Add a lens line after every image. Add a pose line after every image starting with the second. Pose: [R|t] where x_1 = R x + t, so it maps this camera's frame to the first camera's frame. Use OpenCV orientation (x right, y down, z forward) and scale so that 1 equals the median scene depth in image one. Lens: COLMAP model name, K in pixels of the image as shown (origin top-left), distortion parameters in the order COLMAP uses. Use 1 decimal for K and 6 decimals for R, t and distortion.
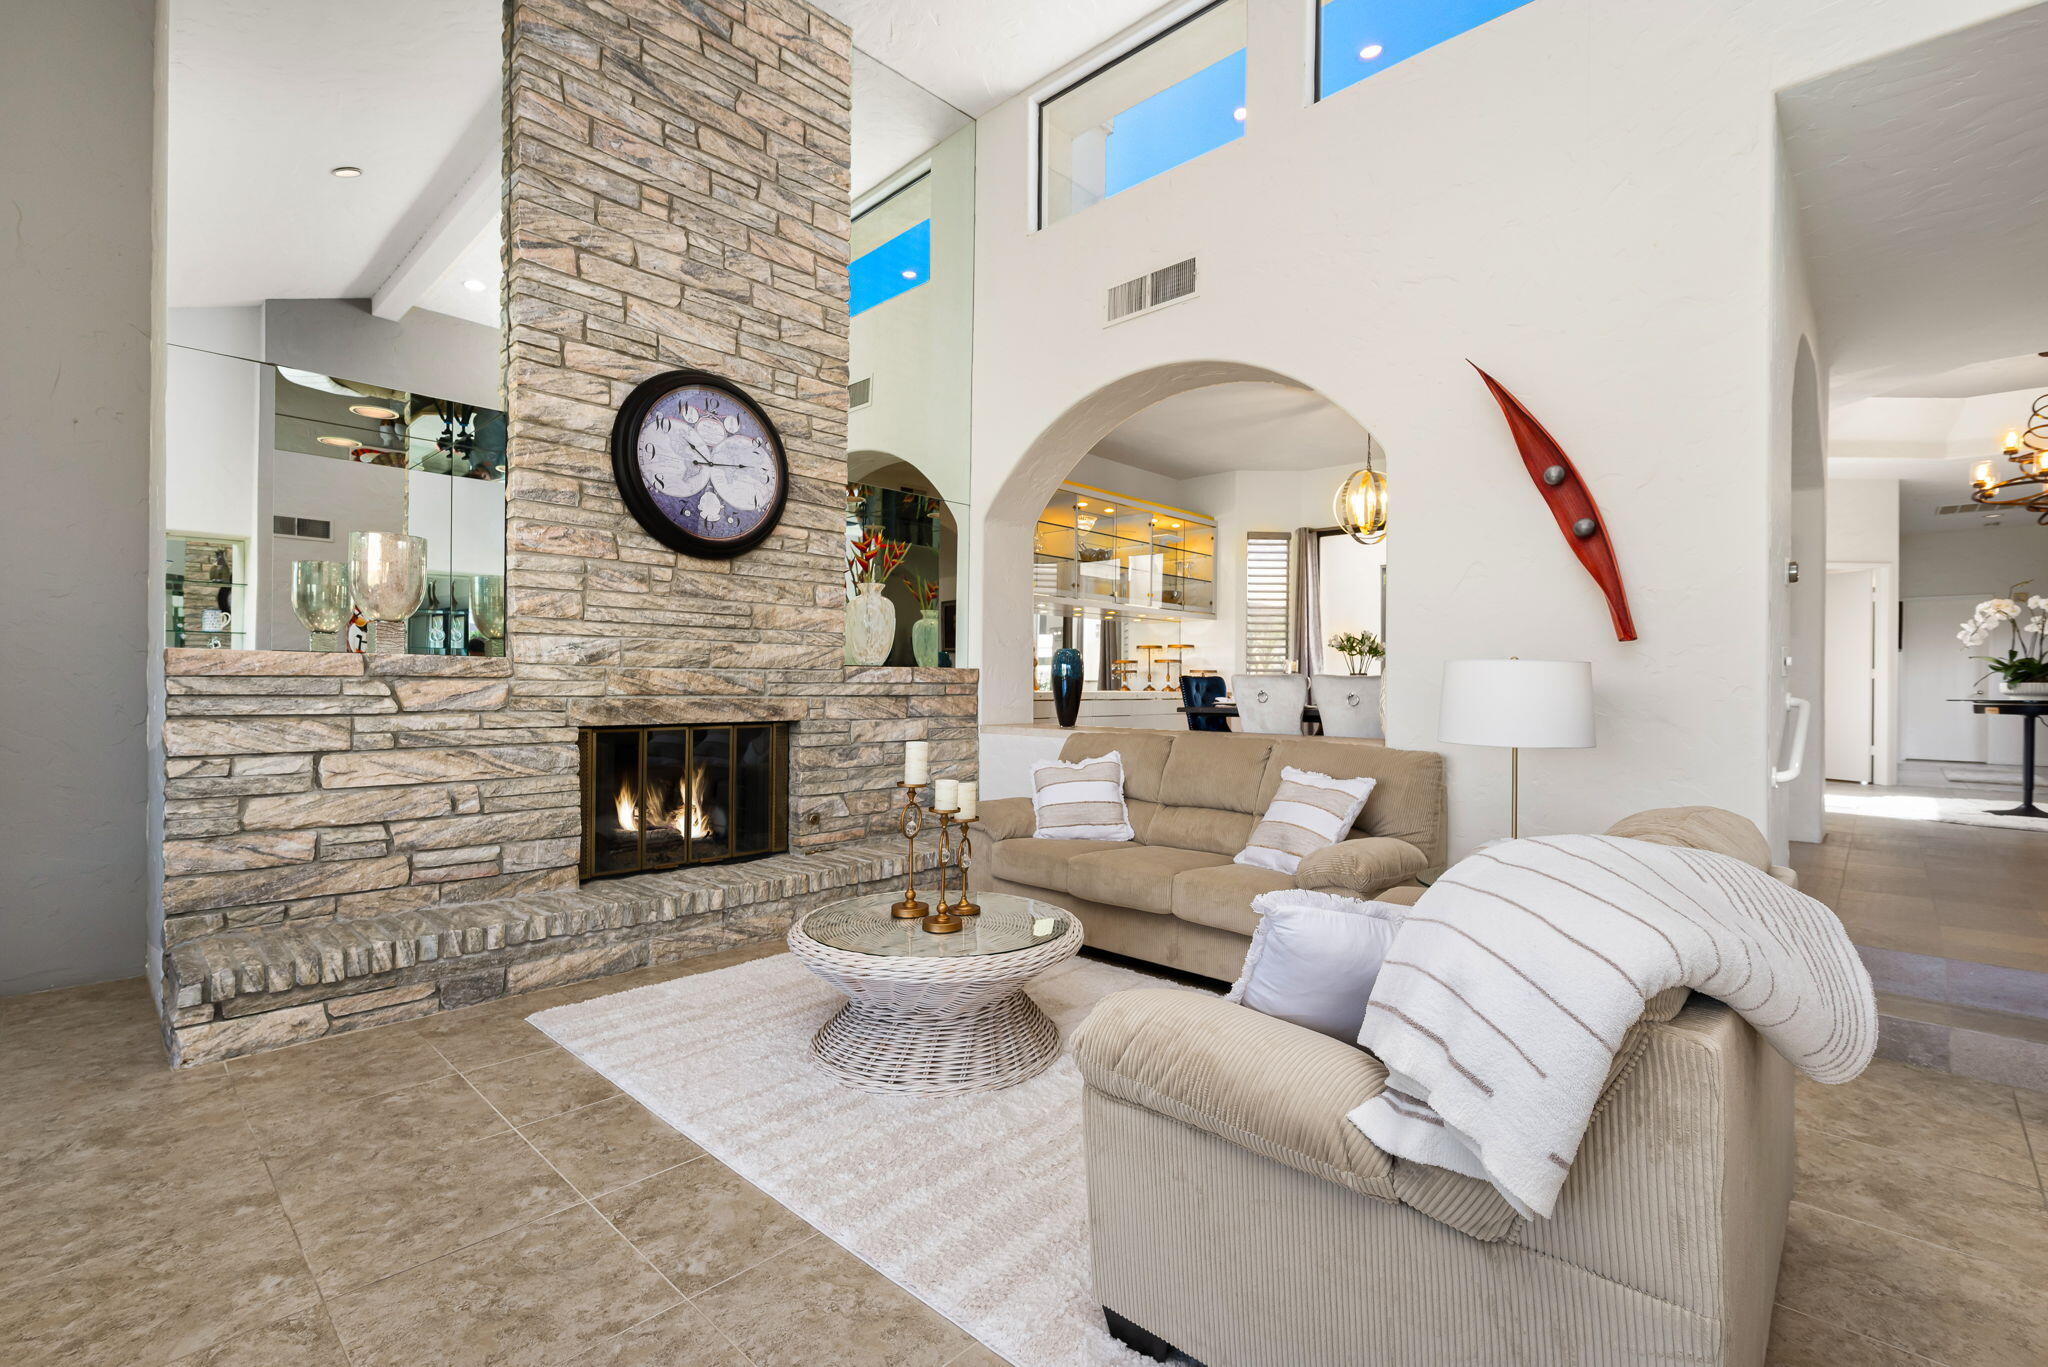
lens RADIAL K [[915.1, 0, 1023.8], [0, 915.1, 683.6], [0, 0, 1]] dist [-0.000536, -0.000476]
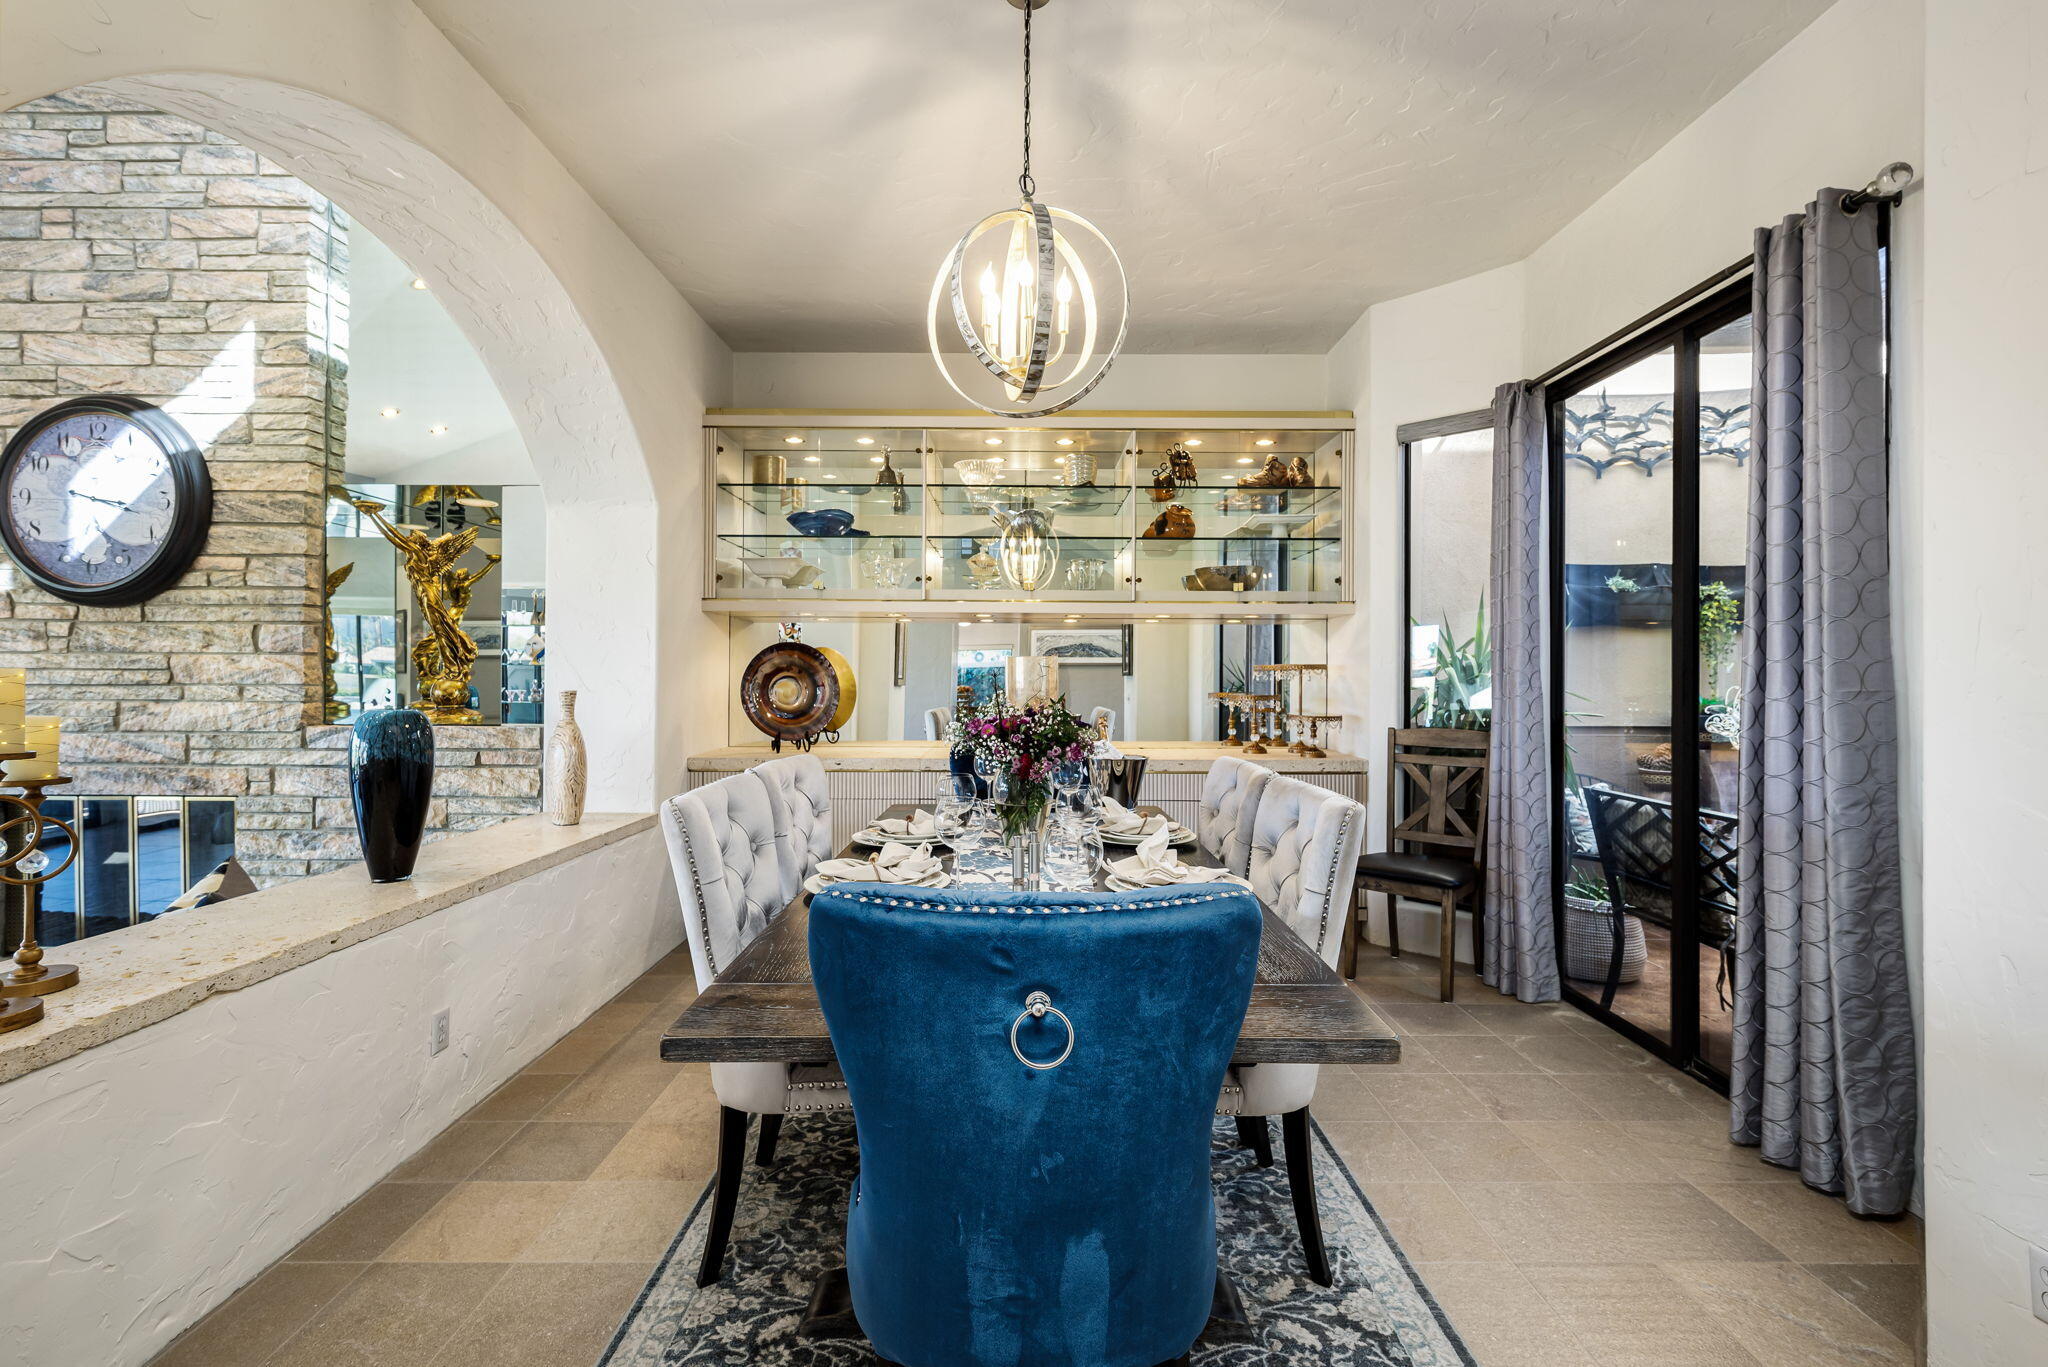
lens RADIAL K [[915.1, 0, 1024.4], [0, 915.1, 676.9], [0, 0, 1]] dist [-0.000536, -0.000476]
pose [[0.689743, -0.009463, -0.723992, 0.868272], [0.001797, 0.999934, -0.011358, -0.057358], [0.724052, 0.006533, 0.689714, 1.013377]]
